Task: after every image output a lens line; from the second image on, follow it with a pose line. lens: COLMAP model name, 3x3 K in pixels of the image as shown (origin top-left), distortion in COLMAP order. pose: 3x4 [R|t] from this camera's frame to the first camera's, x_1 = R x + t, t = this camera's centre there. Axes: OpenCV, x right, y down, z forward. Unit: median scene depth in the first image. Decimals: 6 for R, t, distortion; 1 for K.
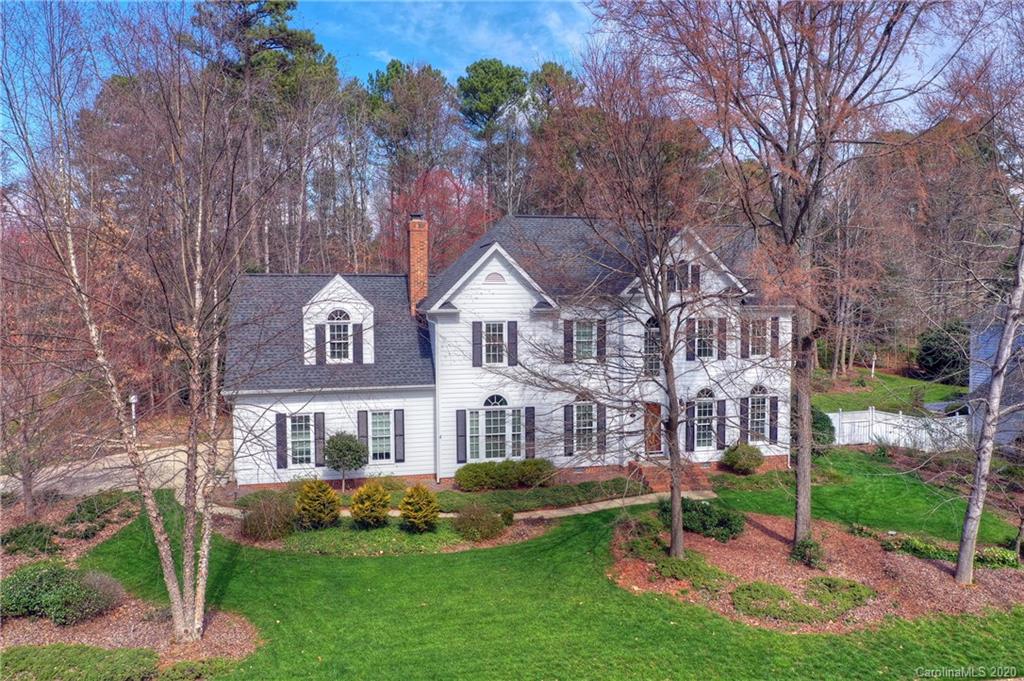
lens RADIAL K [[804.8, 0, 512.0], [0, 804.8, 340.5], [0, 0, 1]] dist [0.001265, 0.003847]
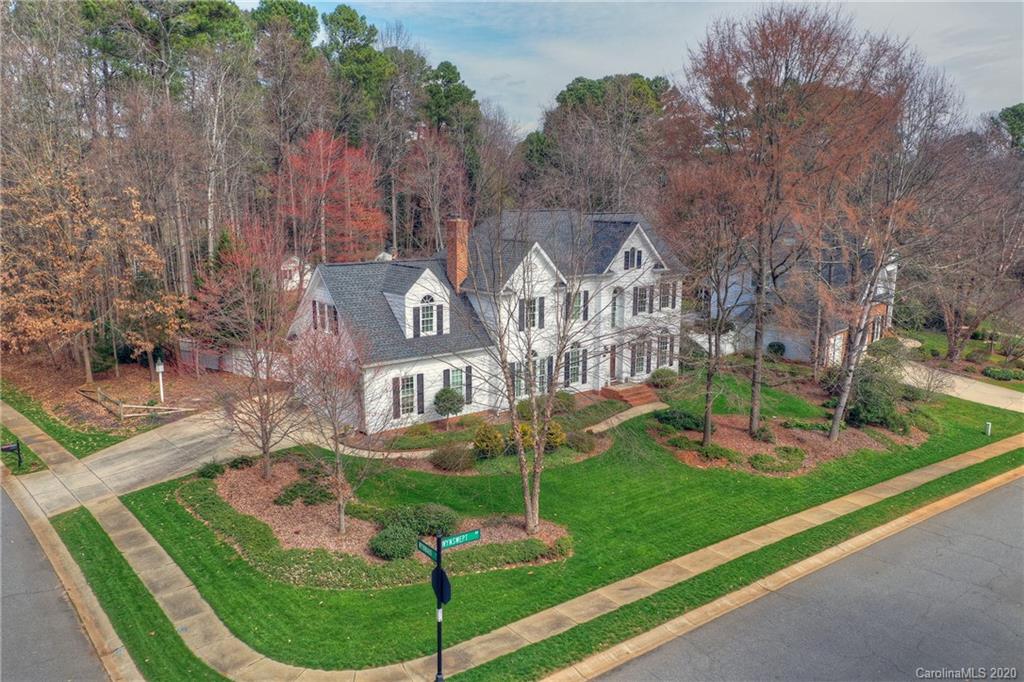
lens RADIAL K [[804.8, 0, 512.0], [0, 804.8, 341.0], [0, 0, 1]] dist [0.001265, 0.003847]
pose [[0.898888, -0.070041, 0.432545, -0.661811], [0.010245, 0.990231, 0.139057, -0.144553], [-0.438059, -0.120565, 0.890824, -0.234622]]
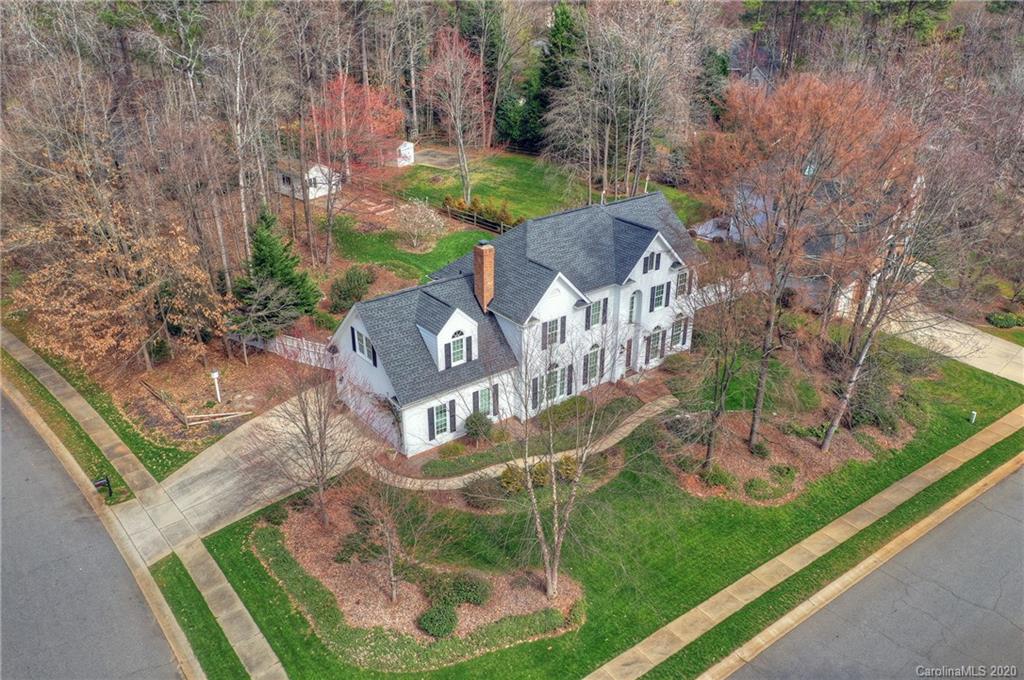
lens RADIAL K [[804.8, 0, 512.0], [0, 804.8, 340.0], [0, 0, 1]] dist [0.001265, 0.003847]
pose [[0.909415, -0.172405, 0.378471, -0.664612], [0.011480, 0.920088, 0.391544, -0.573521], [-0.415730, -0.351732, 0.838721, -0.229883]]
